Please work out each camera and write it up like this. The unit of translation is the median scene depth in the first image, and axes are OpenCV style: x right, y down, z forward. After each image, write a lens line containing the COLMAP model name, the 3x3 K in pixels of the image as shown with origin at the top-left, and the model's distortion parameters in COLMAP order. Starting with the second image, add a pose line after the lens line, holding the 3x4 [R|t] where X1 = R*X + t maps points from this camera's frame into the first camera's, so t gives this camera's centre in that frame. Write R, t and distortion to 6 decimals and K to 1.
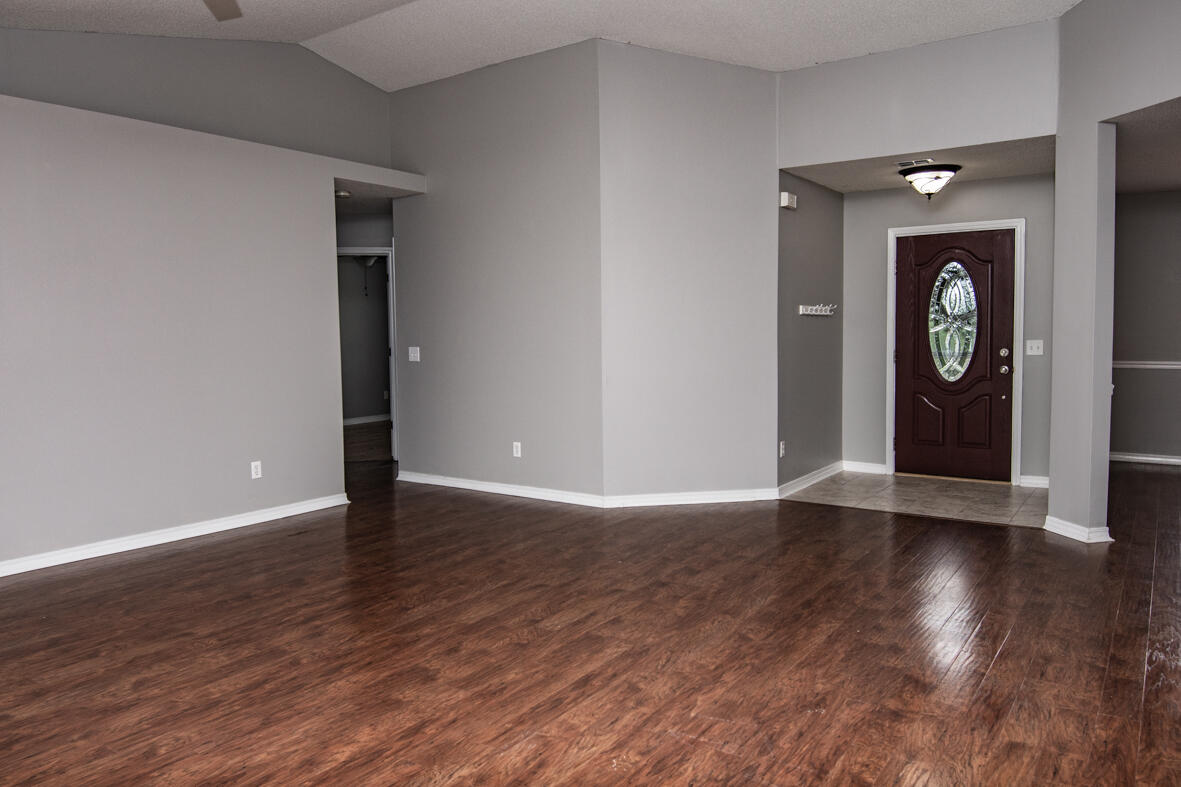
lens RADIAL K [[835.2, 0, 590.6], [0, 835.2, 391.3], [0, 0, 1]] dist [0.005277, -0.034442]
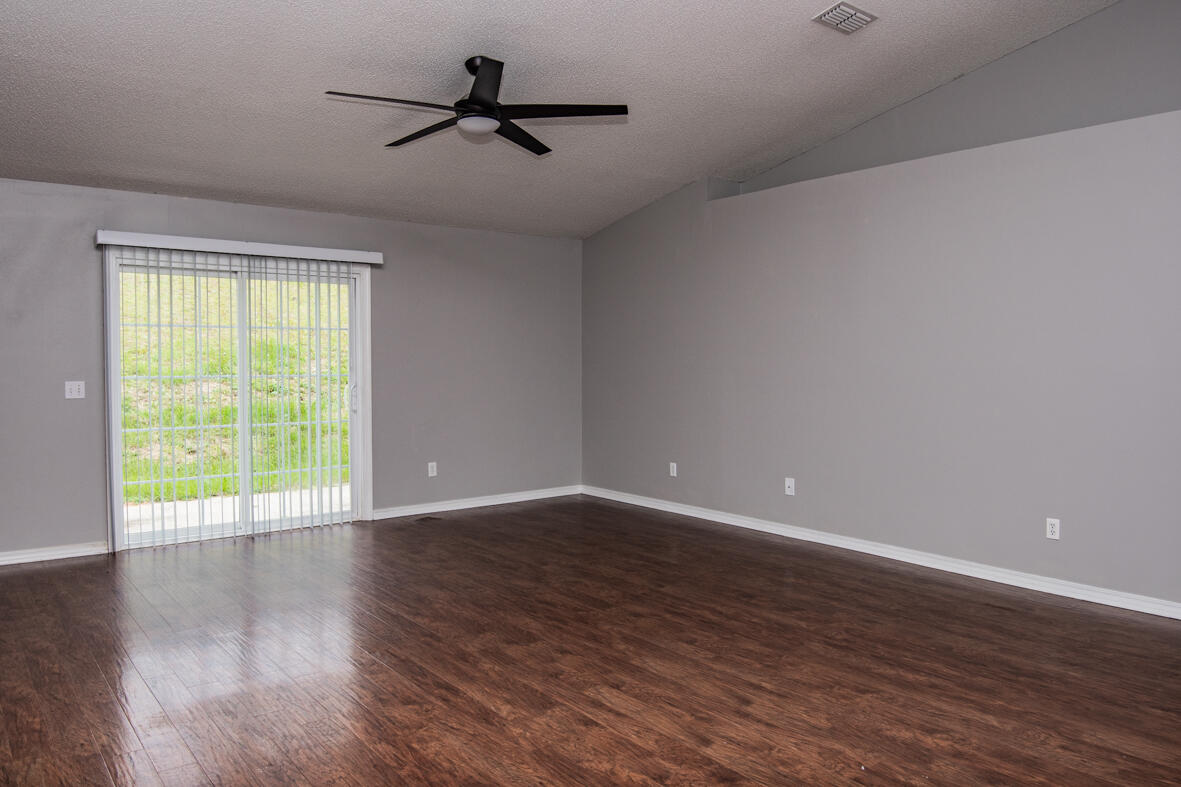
lens RADIAL K [[835.2, 0, 590.3], [0, 835.2, 392.4], [0, 0, 1]] dist [0.005277, -0.034442]
pose [[-0.288579, 0.055904, -0.955823, 0.810227], [-0.068821, 0.994501, 0.078944, -0.118698], [0.954979, 0.088562, -0.283145, 1.213604]]
